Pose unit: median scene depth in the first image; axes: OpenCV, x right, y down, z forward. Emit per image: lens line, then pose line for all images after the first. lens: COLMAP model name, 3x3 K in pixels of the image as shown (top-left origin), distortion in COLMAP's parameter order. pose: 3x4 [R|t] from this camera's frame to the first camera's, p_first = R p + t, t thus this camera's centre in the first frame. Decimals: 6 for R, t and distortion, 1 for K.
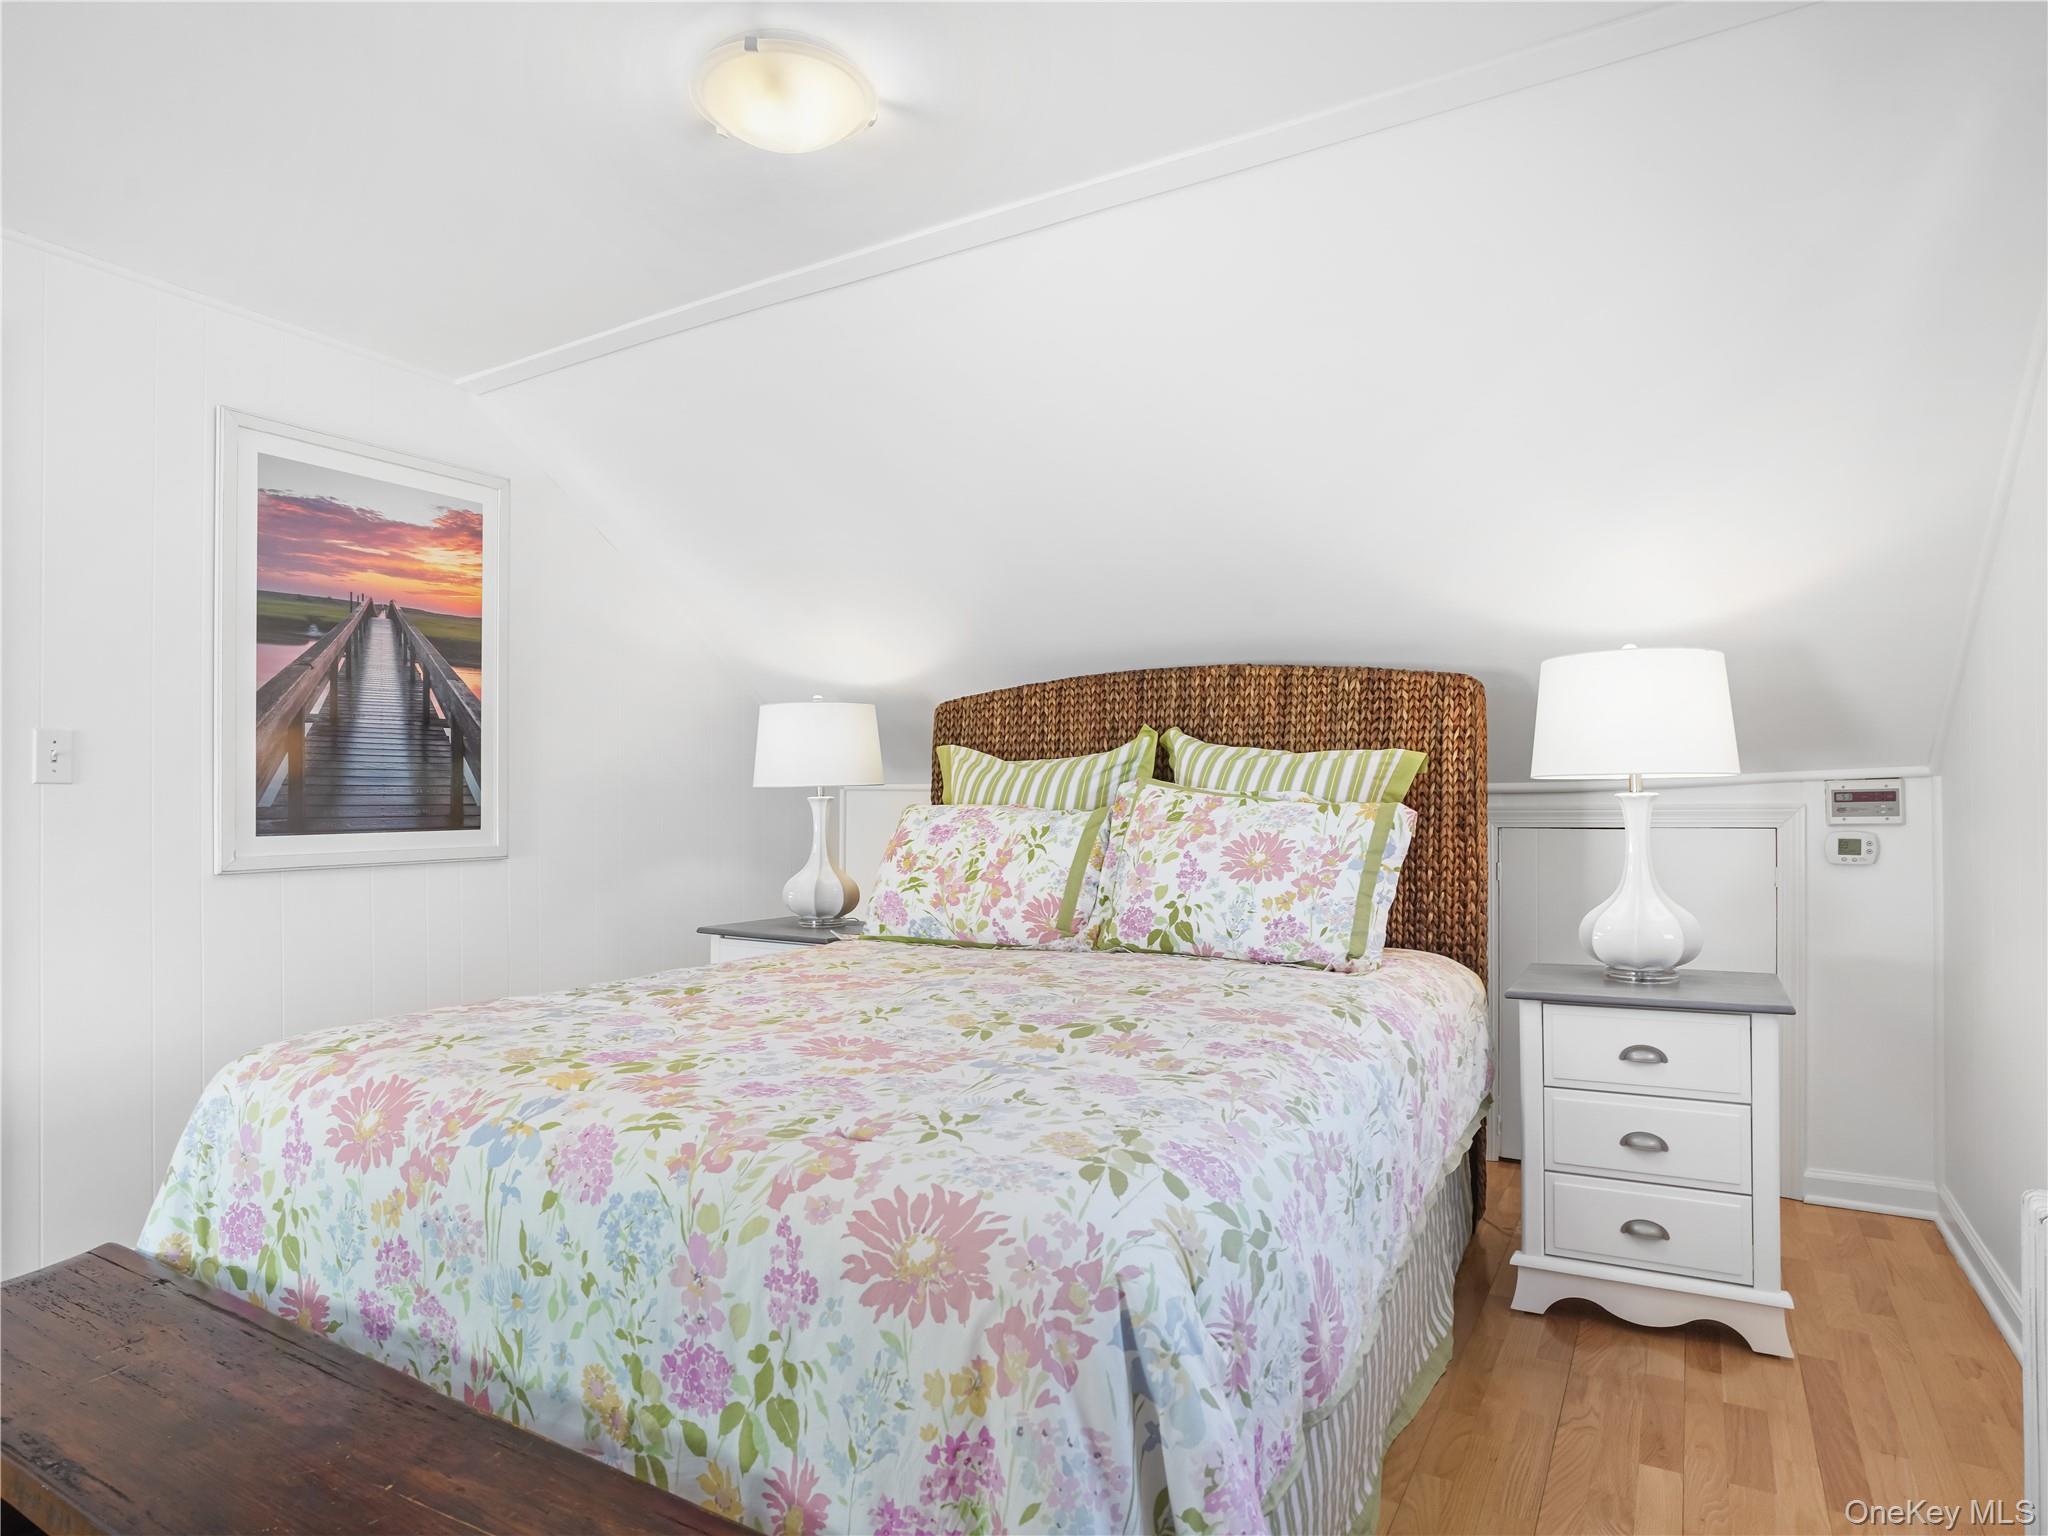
lens RADIAL K [[1160.0, 0, 1015.9], [0, 1160.0, 780.1], [0, 0, 1]] dist [-0.048014, 0.002105]
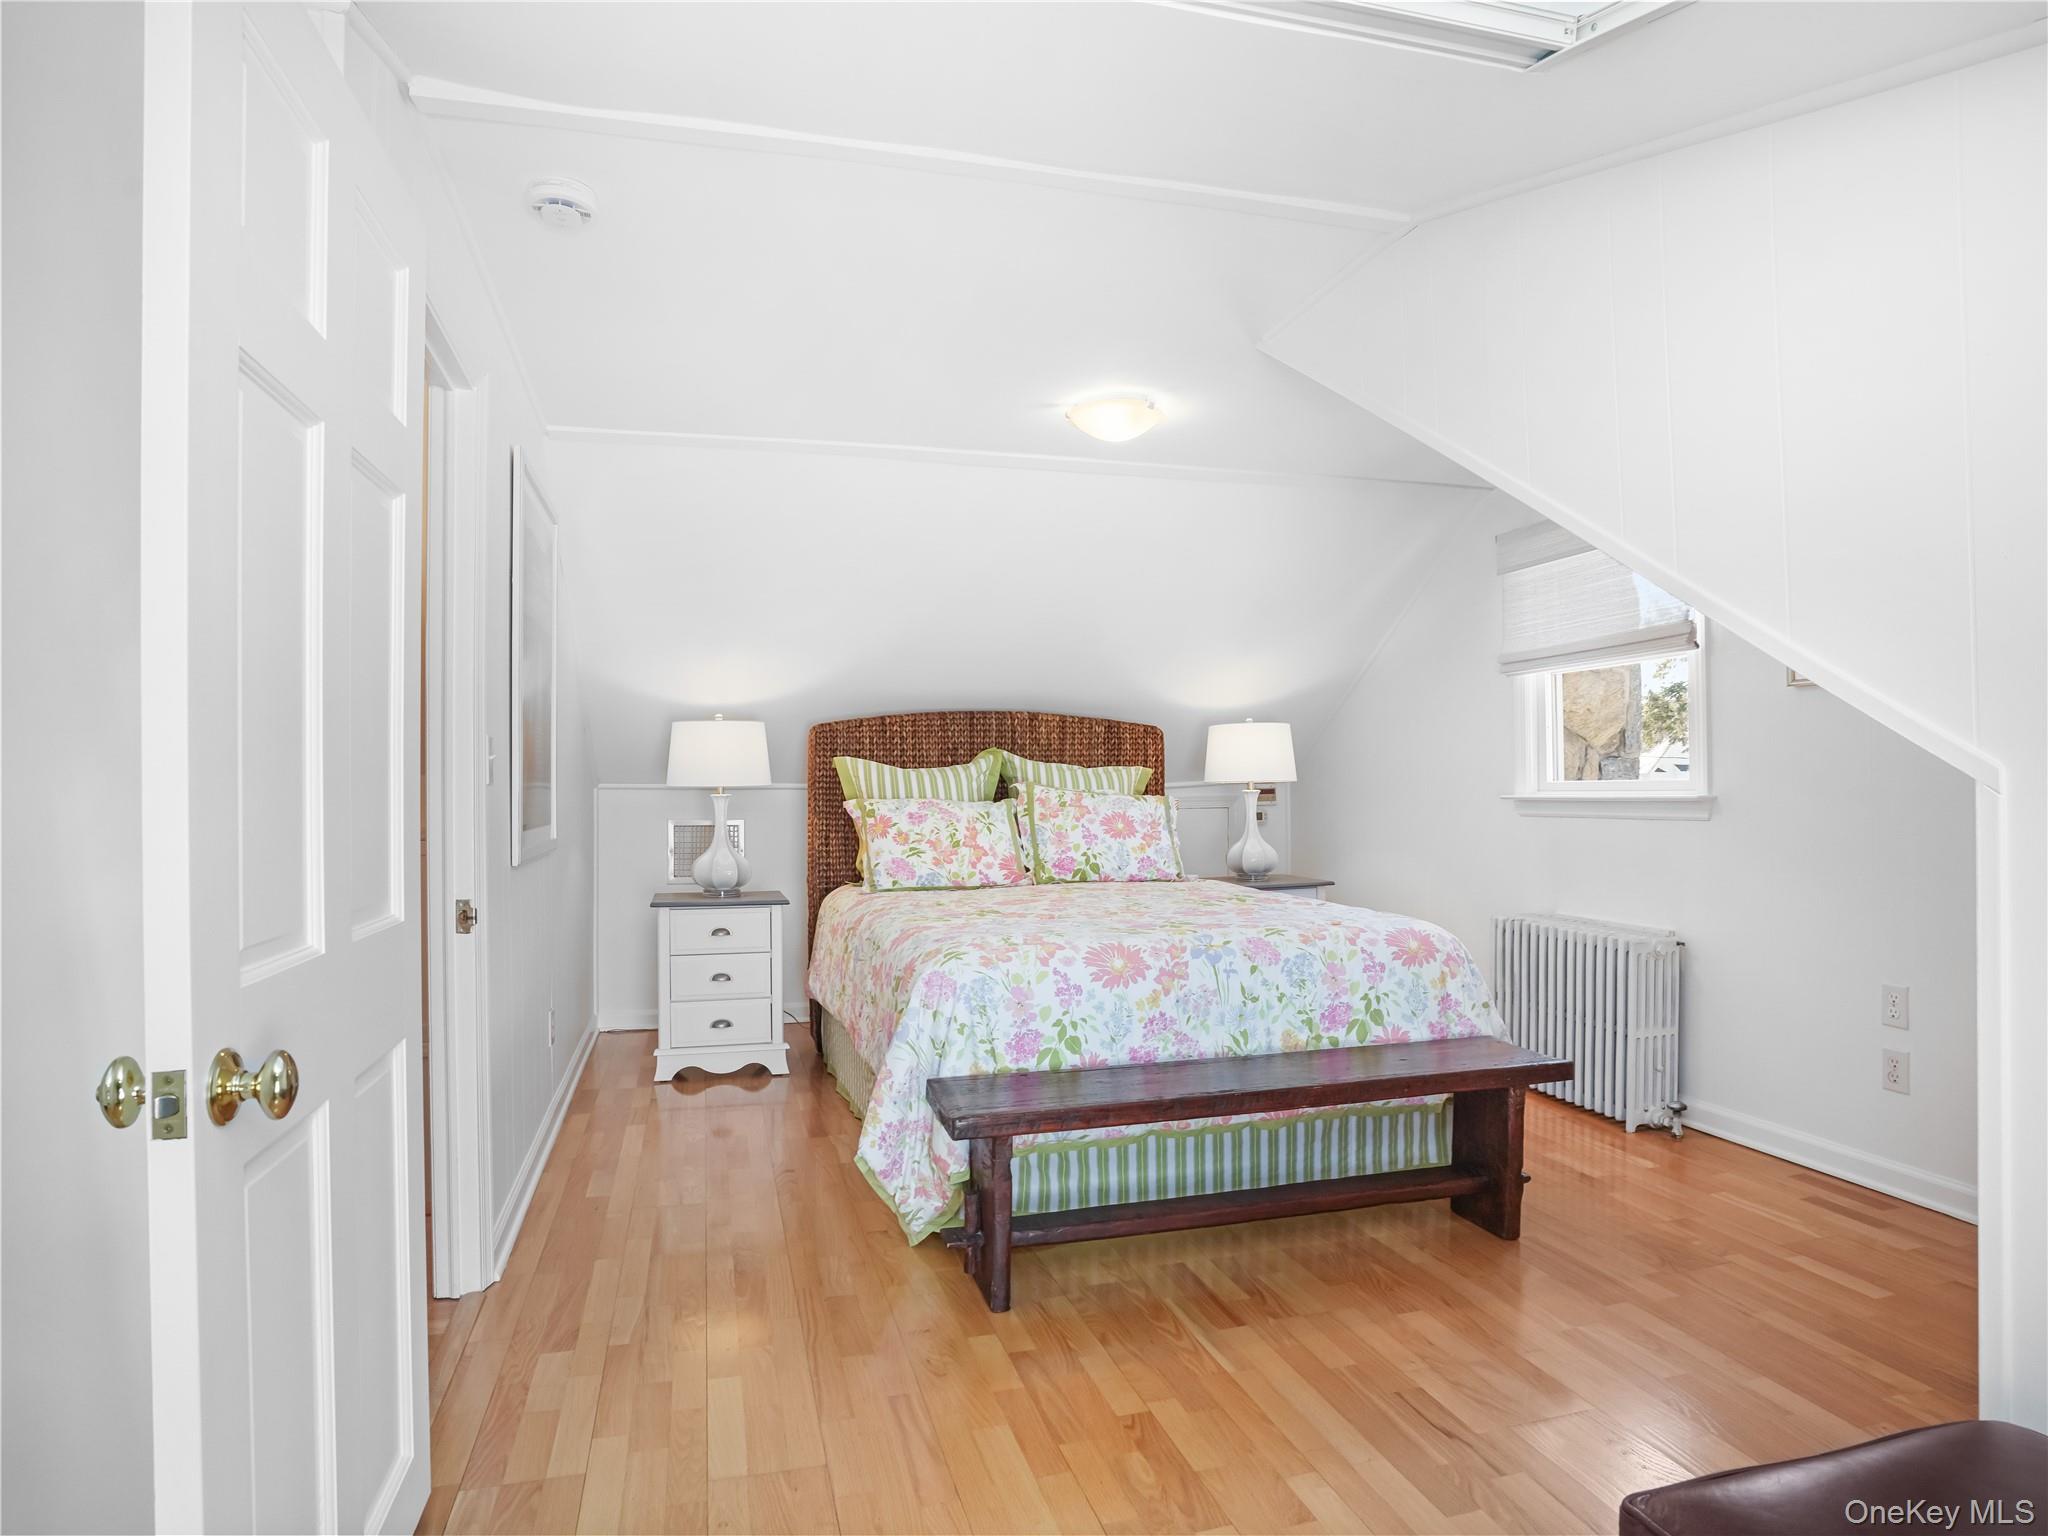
lens RADIAL K [[1120.7, 0, 986.2], [0, 1120.7, 779.6], [0, 0, 1]] dist [-0.076267, -0.000030]
pose [[0.708469, 0.005120, 0.705723, -1.164243], [-0.006104, 0.999981, -0.001127, -0.002436], [-0.705715, -0.003509, 0.708487, -0.096699]]
